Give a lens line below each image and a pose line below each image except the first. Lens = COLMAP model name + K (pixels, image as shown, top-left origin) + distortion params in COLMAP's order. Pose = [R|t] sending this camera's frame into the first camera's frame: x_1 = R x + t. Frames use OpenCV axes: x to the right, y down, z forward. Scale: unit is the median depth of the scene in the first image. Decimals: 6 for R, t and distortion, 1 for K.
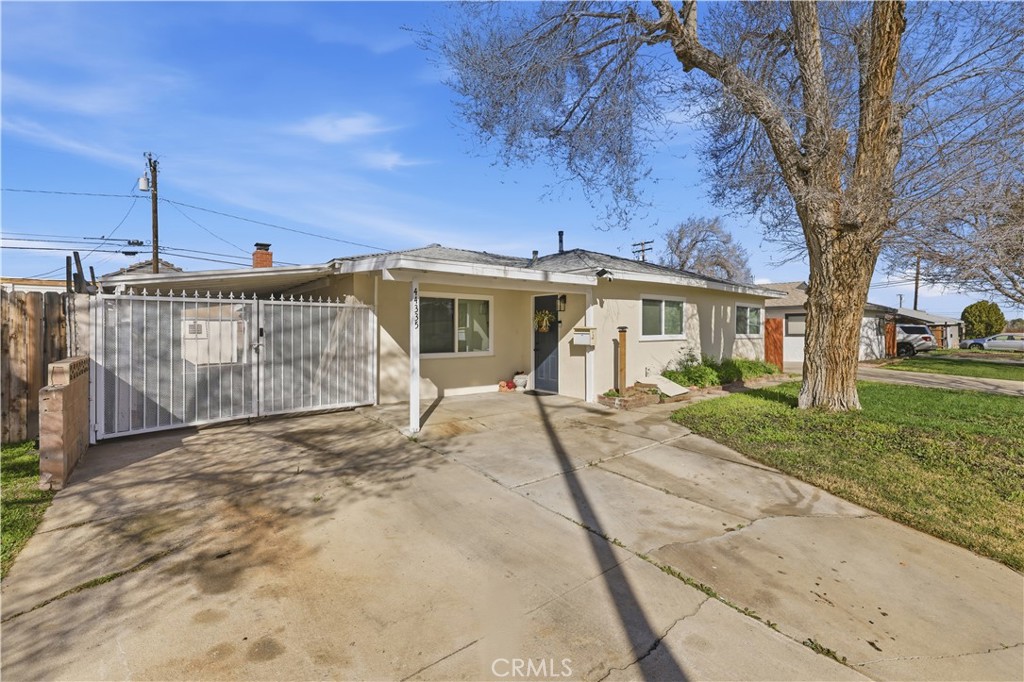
lens RADIAL K [[432.5, 0, 507.5], [0, 432.5, 332.4], [0, 0, 1]] dist [-0.000628, -0.000170]
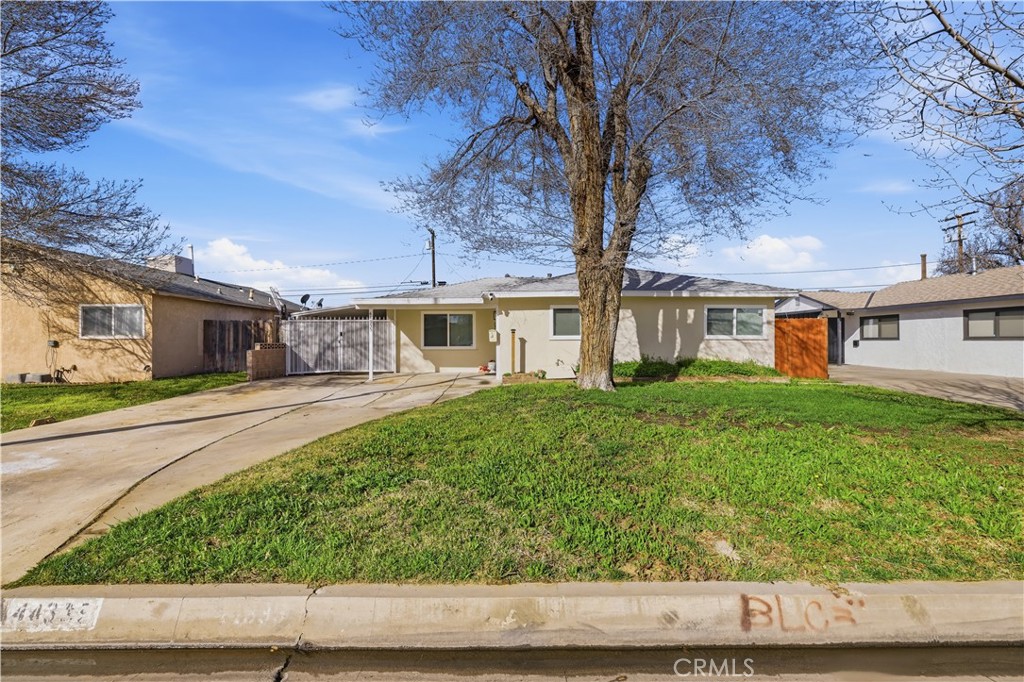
lens RADIAL K [[428.2, 0, 505.8], [0, 428.2, 341.1], [0, 0, 1]] dist [-0.002912, -0.000466]
pose [[0.782210, 0.001400, -0.623014, 1.128910], [-0.001903, 0.999998, -0.000143, 0.027955], [0.623012, 0.001298, 0.782211, -0.160056]]
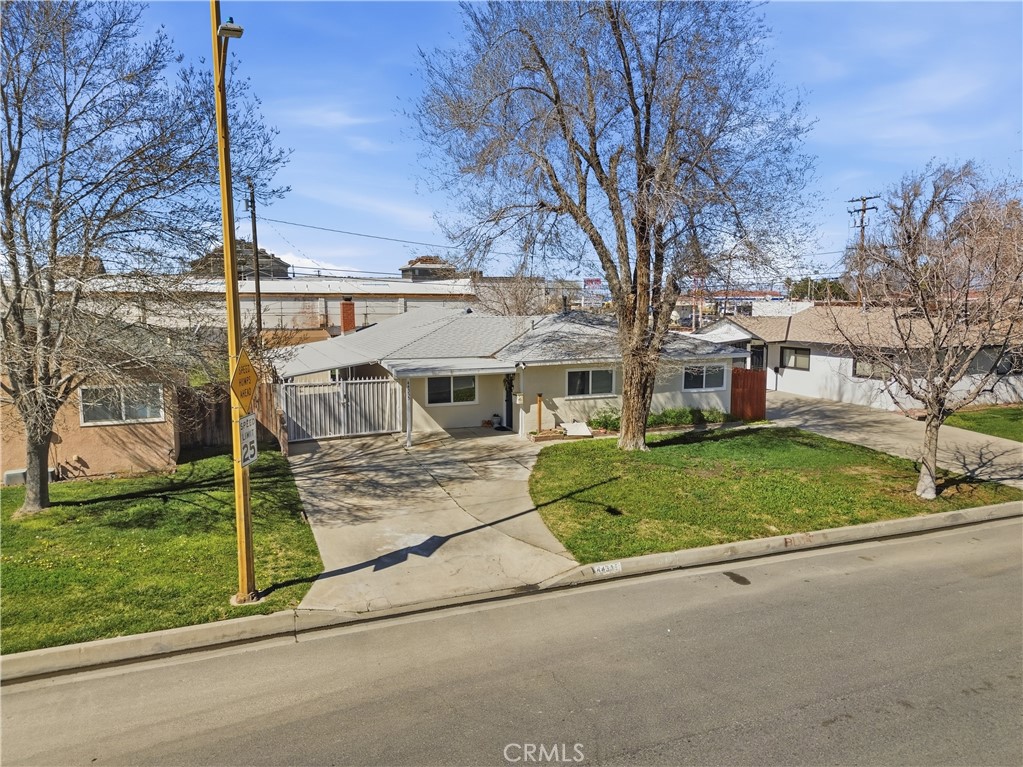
lens RADIAL K [[716.5, 0, 511.5], [0, 716.5, 383.5], [0, 0, 1]] dist [0.081559, -0.081064]
pose [[0.954939, 0.034576, -0.294780, 0.948147], [-0.001276, 0.993660, 0.112418, -0.350269], [0.296798, -0.106976, 0.948929, -1.604913]]
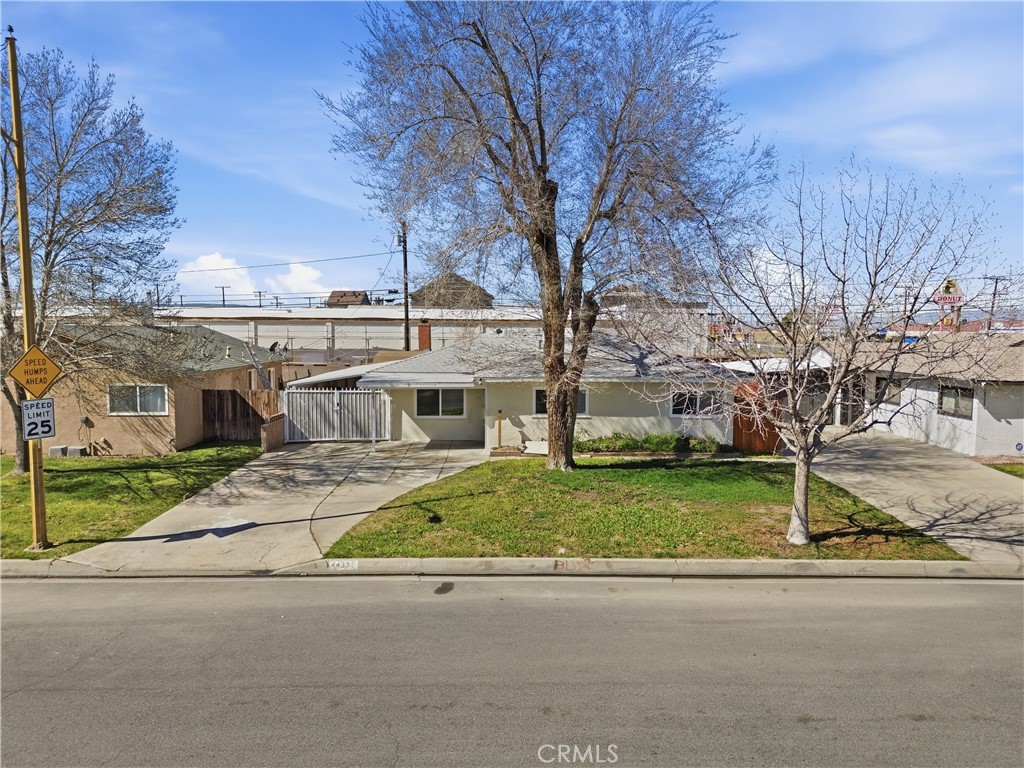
lens RADIAL K [[717.2, 0, 512.0], [0, 717.2, 384.0], [0, 0, 1]] dist [0.081559, -0.081064]
pose [[0.785146, 0.052085, -0.617117, 1.977964], [-0.008679, 0.997285, 0.073129, -0.309324], [0.619250, -0.052061, 0.783466, -1.137639]]
